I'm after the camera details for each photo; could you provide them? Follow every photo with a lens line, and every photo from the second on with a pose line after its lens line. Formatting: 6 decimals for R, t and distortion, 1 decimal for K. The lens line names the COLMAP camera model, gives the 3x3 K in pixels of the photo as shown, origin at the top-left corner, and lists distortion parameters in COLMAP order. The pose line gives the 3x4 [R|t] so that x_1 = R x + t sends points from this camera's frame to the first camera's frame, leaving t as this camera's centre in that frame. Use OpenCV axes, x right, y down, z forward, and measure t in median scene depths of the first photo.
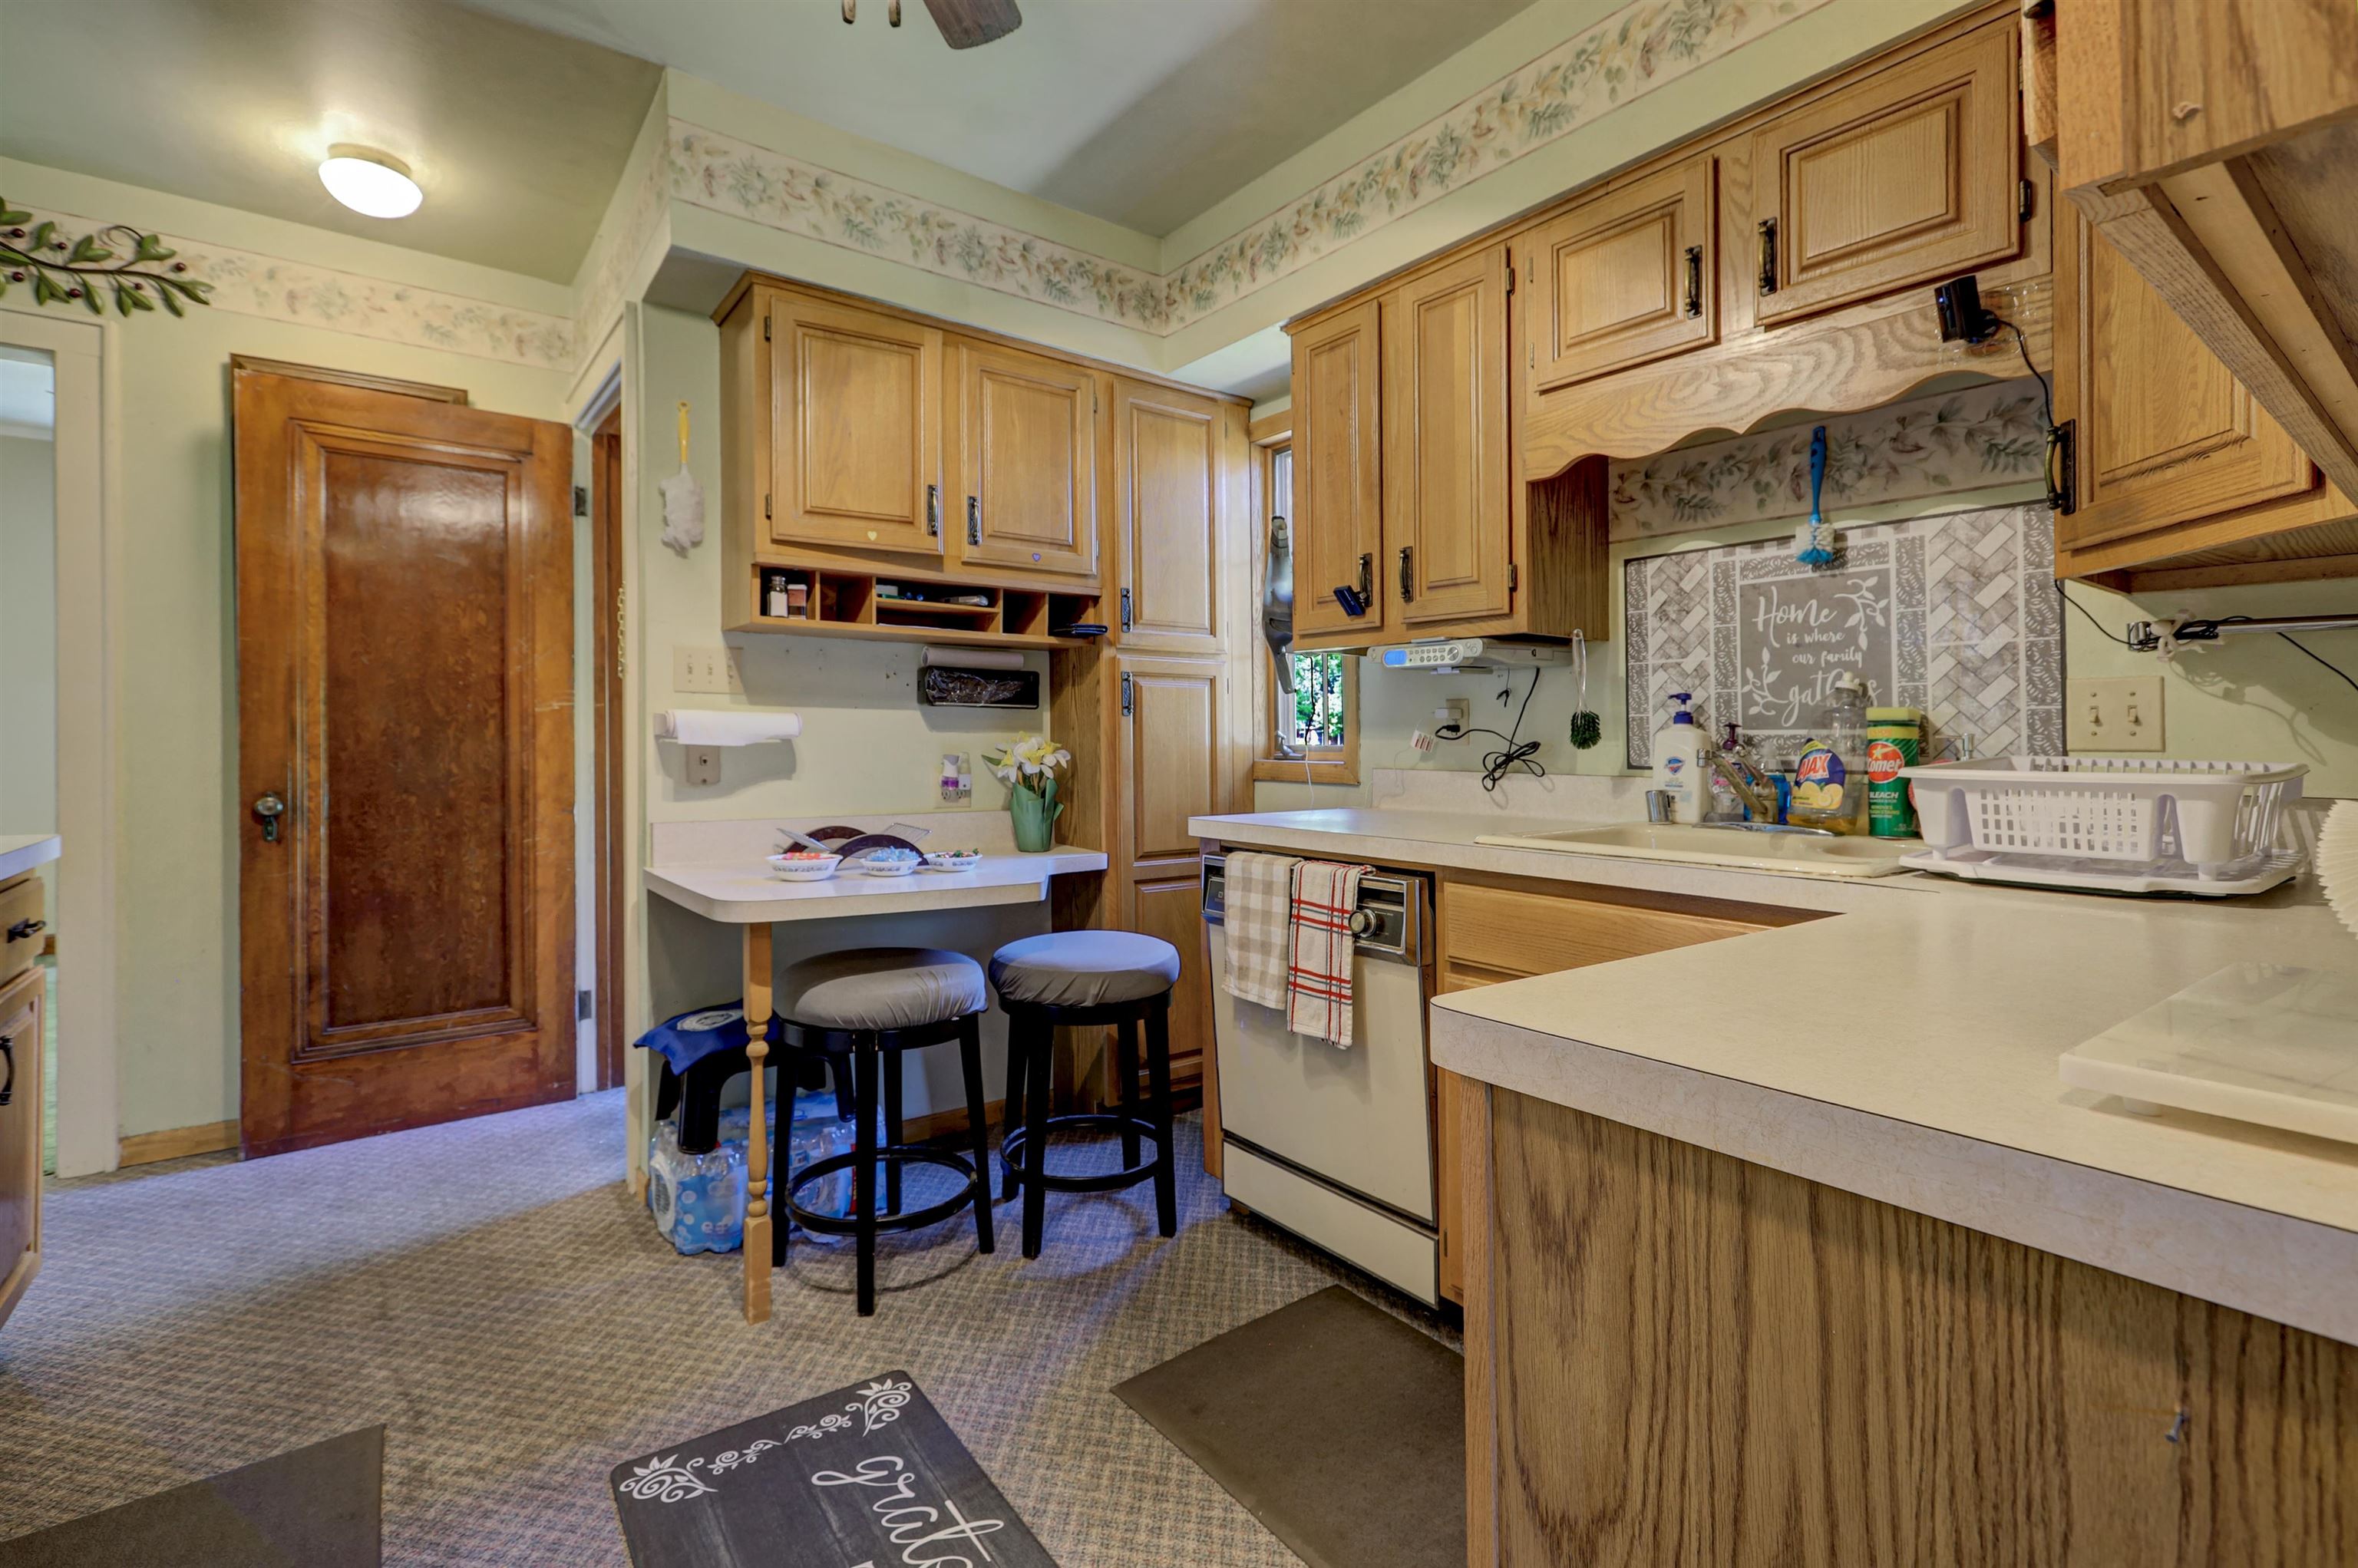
lens RADIAL K [[1071.9, 0, 1181.3], [0, 1071.9, 772.2], [0, 0, 1]] dist [0.002187, 0.000319]
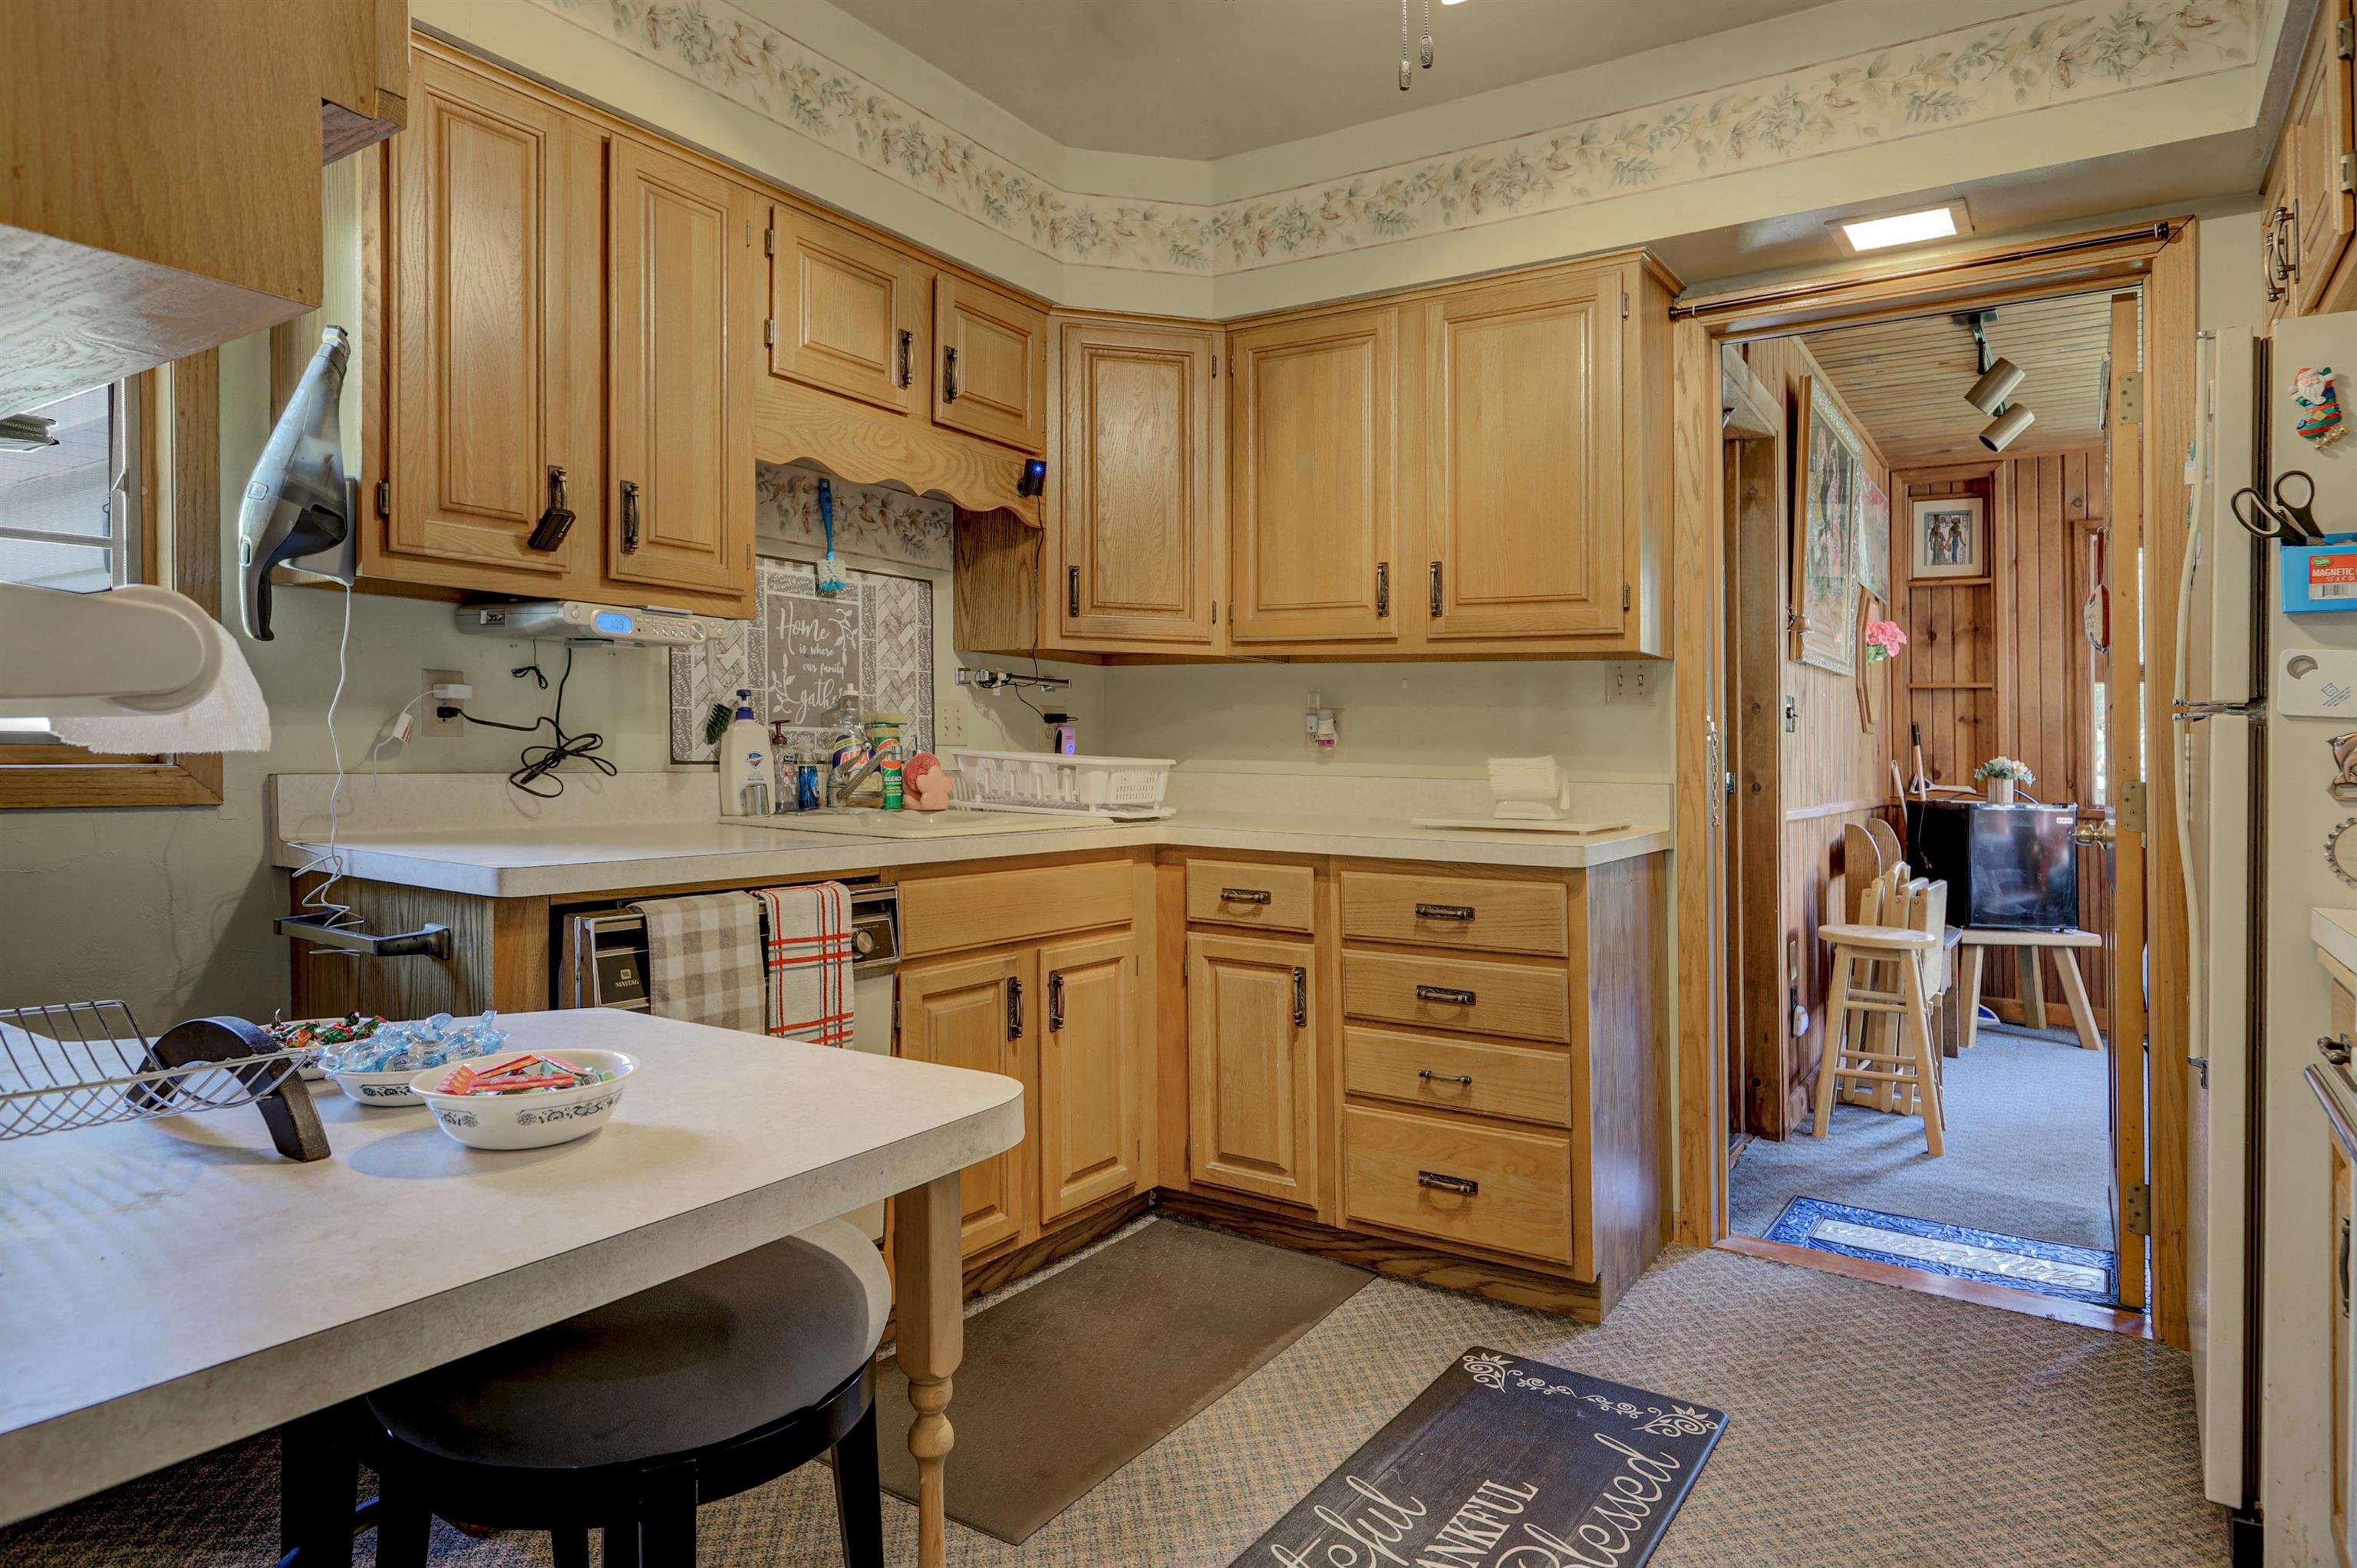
lens RADIAL K [[1409.1, 0, 1175.4], [0, 1409.1, 718.8], [0, 0, 1]] dist [-0.001570, -0.000068]
pose [[-0.330045, 0.007781, 0.943933, -1.014986], [0.006916, 0.999959, -0.005825, -0.036965], [-0.943940, 0.004606, -0.330085, 1.125634]]
